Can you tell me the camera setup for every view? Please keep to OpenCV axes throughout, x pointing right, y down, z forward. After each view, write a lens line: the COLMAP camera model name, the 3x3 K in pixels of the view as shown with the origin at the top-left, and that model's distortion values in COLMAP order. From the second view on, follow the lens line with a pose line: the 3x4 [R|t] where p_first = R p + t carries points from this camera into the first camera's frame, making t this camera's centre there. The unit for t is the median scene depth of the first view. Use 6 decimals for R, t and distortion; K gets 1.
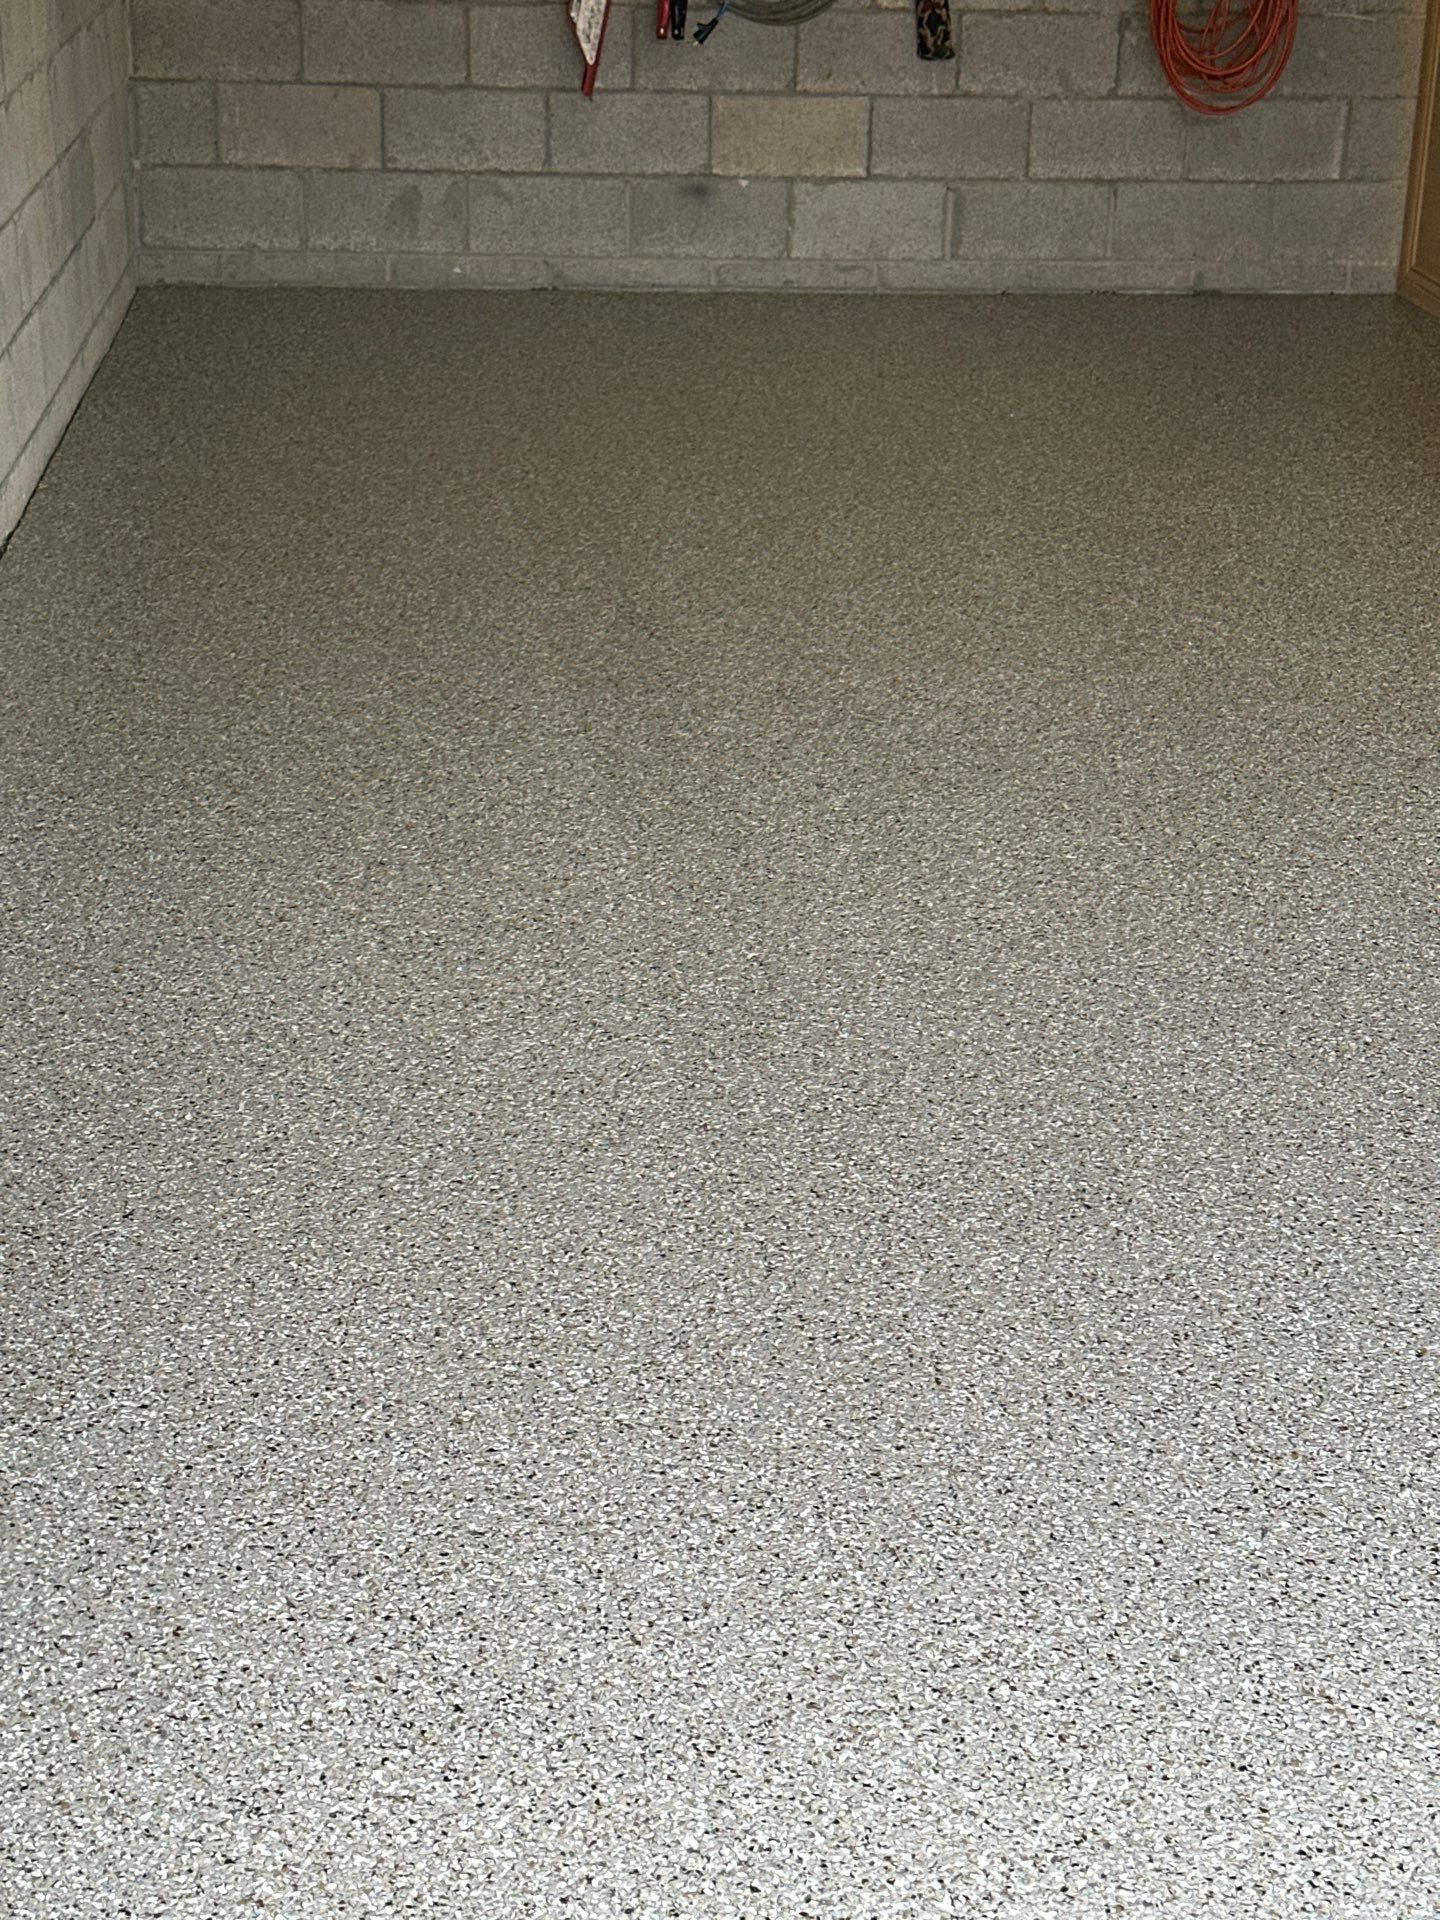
lens RADIAL K [[3165.0, 0, 730.7], [0, 3165.0, 944.7], [0, 0, 1]] dist [0.031423, 0.000000]
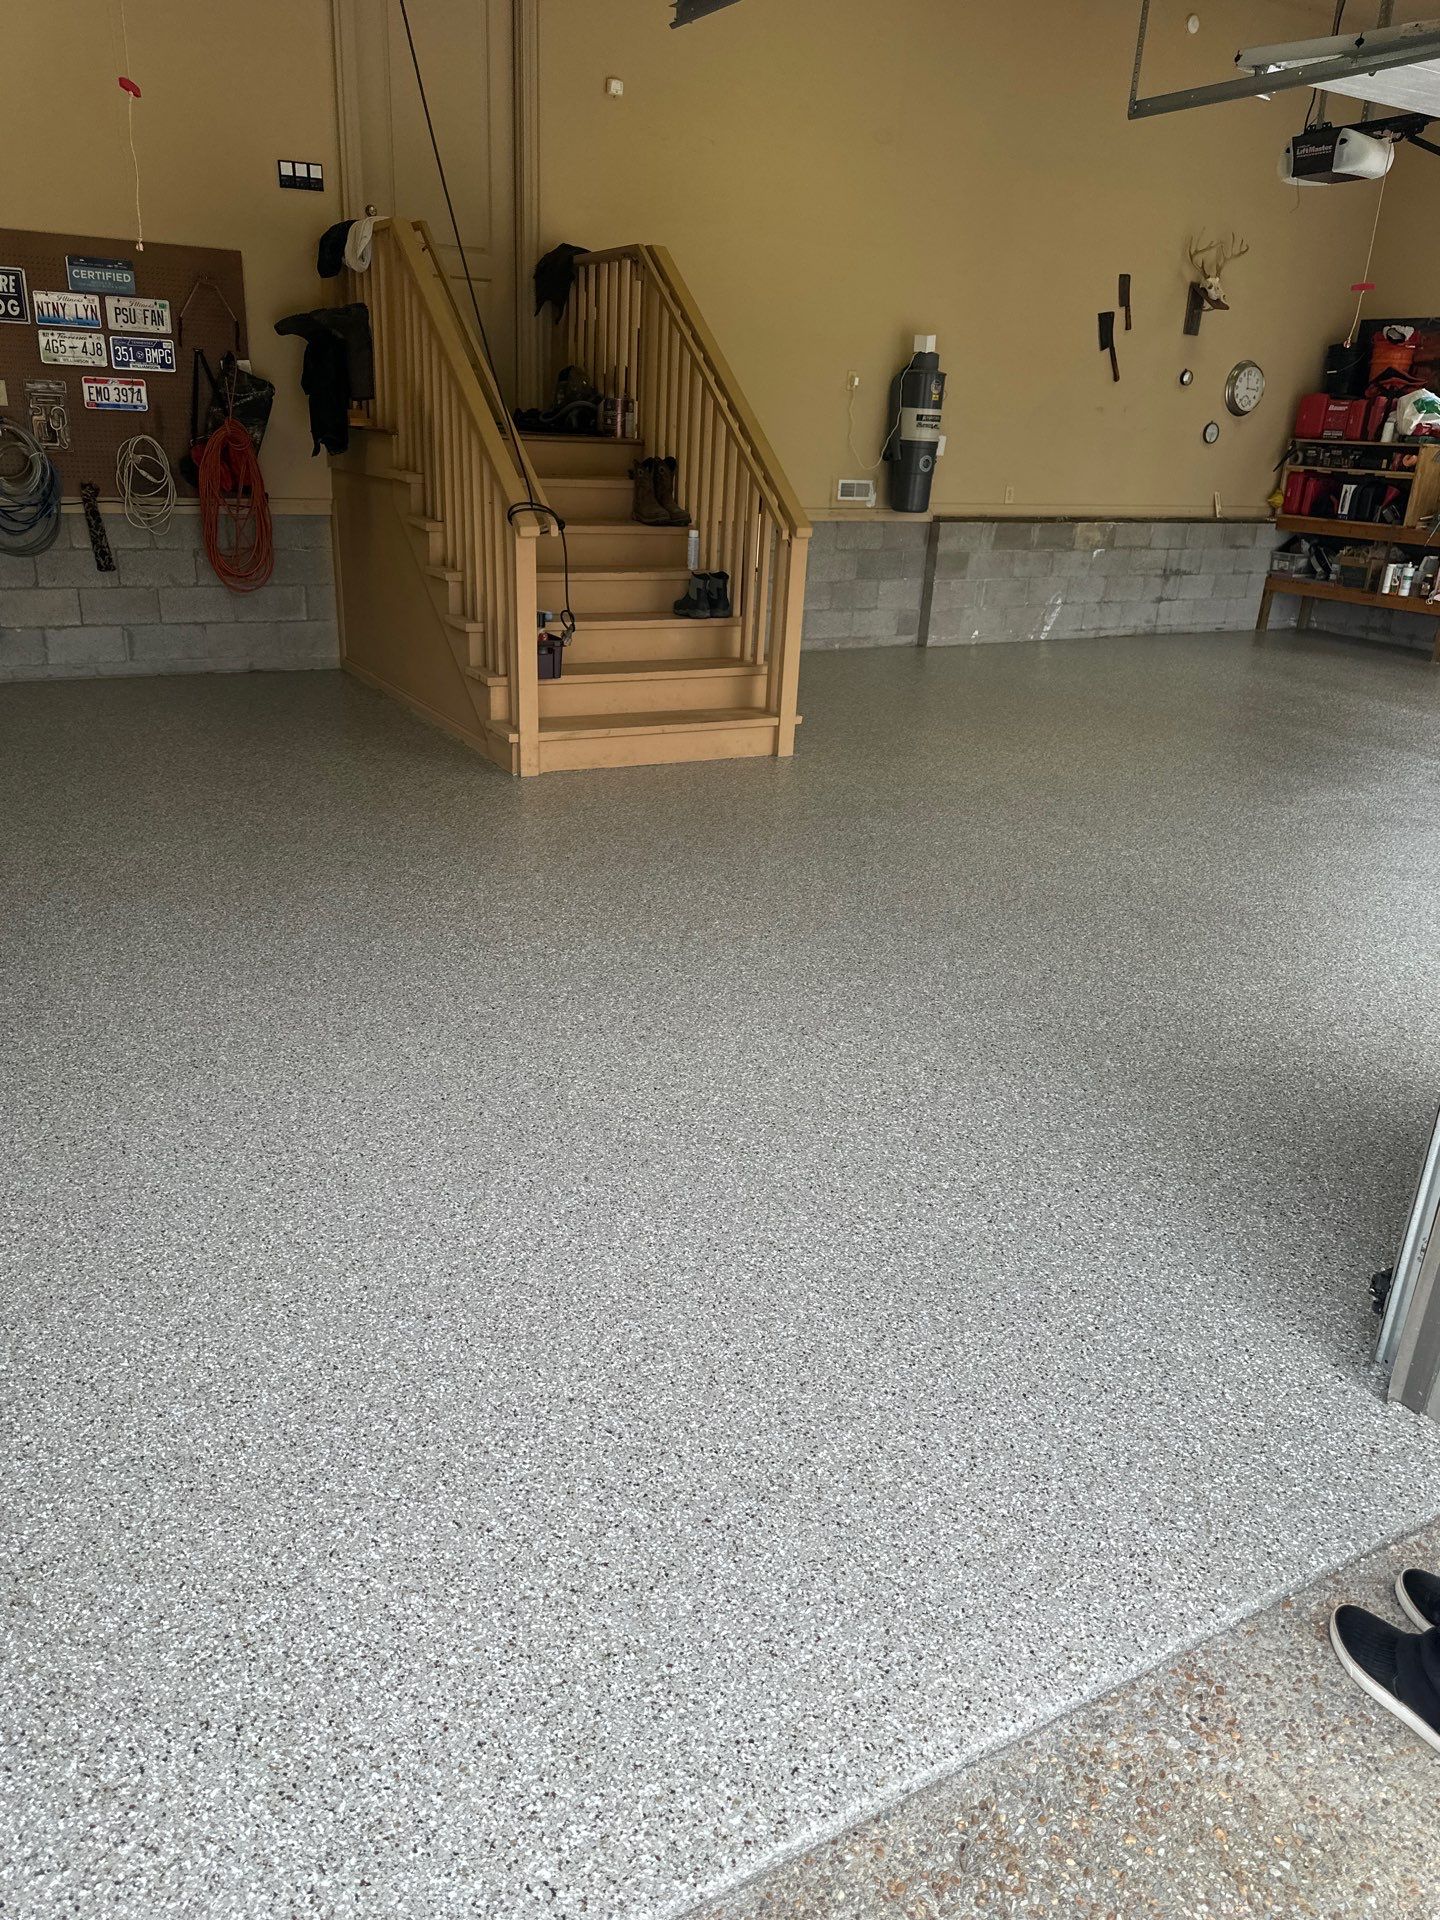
lens RADIAL K [[1362.2, 0, 715.6], [0, 1362.2, 964.9], [0, 0, 1]] dist [0.039889, -0.047377]
pose [[0.906103, -0.141535, 0.398679, 0.054901], [0.136674, 0.989778, 0.040752, 0.016605], [-0.400371, 0.017563, 0.916185, -0.062112]]
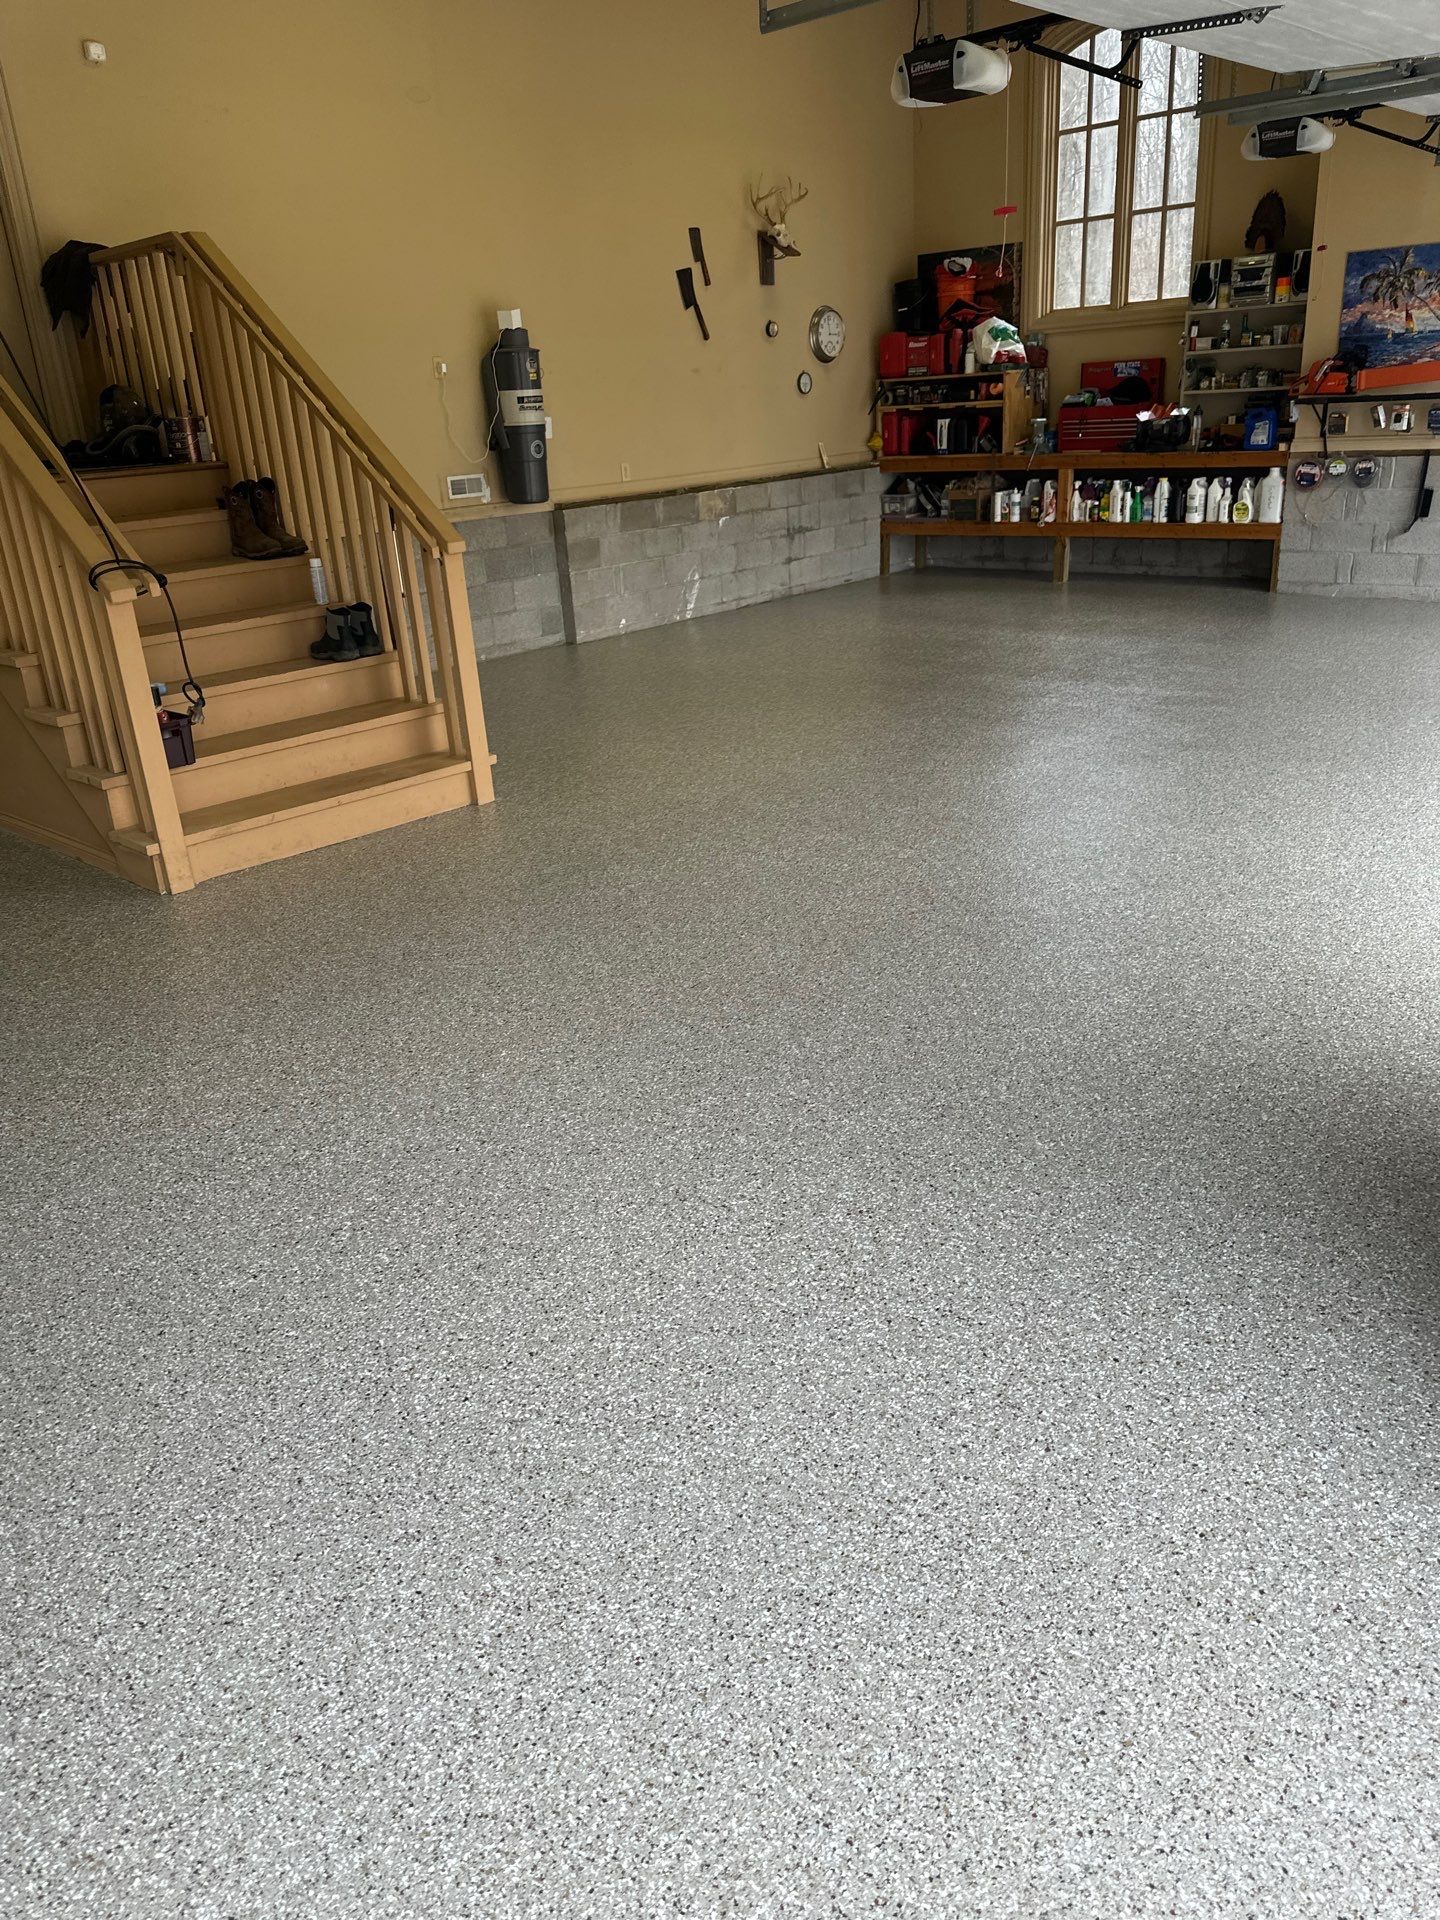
lens RADIAL K [[1362.2, 0, 712.7], [0, 1362.2, 955.0], [0, 0, 1]] dist [0.039889, -0.047377]
pose [[0.730552, -0.321036, 0.602686, 0.084762], [0.325114, 0.939665, 0.106446, -0.077579], [-0.600496, 0.118177, 0.790847, 0.147027]]
